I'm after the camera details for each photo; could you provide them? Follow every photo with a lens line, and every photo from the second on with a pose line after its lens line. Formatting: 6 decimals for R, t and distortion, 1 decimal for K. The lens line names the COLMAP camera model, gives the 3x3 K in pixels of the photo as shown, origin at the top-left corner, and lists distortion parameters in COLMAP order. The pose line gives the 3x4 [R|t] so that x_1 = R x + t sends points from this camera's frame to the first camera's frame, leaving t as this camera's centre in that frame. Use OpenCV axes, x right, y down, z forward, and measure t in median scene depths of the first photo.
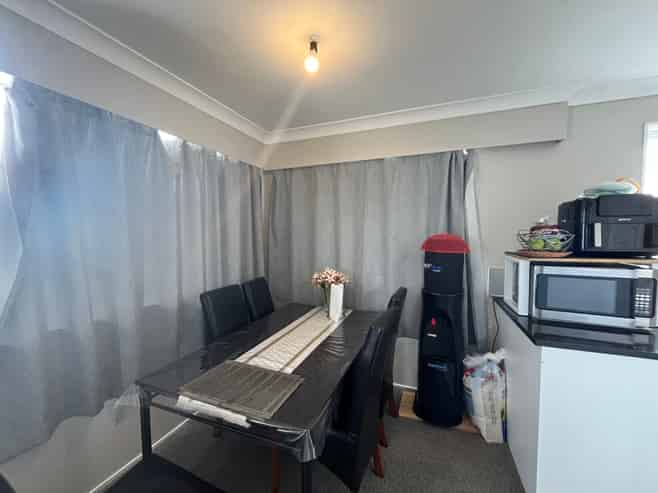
lens RADIAL K [[266.4, 0, 330.1], [0, 266.4, 248.2], [0, 0, 1]] dist [0.003906, 0.000133]
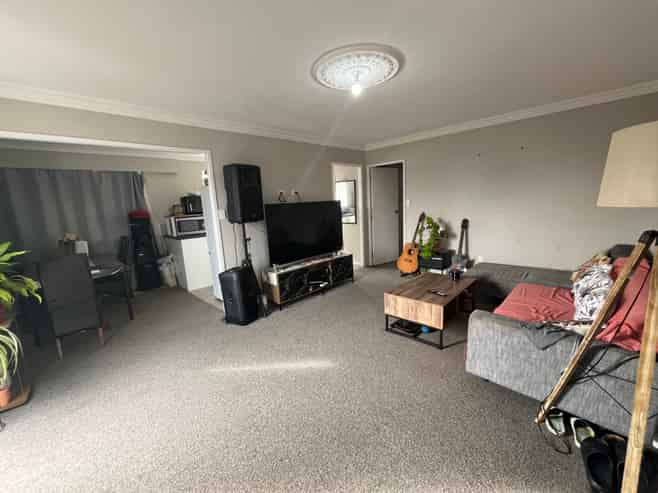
lens RADIAL K [[266.4, 0, 331.1], [0, 266.4, 246.7], [0, 0, 1]] dist [0.003906, 0.000133]
pose [[0.393880, -0.167302, 0.903808, -1.262650], [0.098361, 0.985321, 0.139525, 0.123237], [-0.913884, 0.033944, 0.404554, -1.729354]]
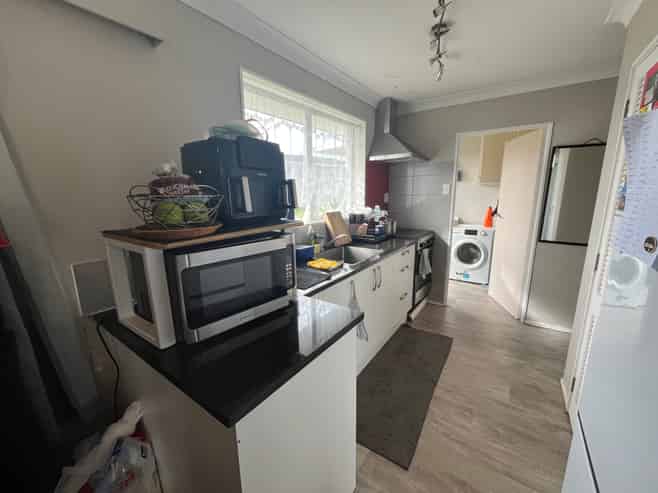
lens RADIAL K [[266.4, 0, 329.3], [0, 266.4, 247.9], [0, 0, 1]] dist [0.003906, 0.000133]
pose [[0.249082, -0.193927, 0.948868, 0.328545], [0.064180, 0.980899, 0.183626, -0.024091], [-0.966354, 0.015160, 0.256770, 0.540082]]
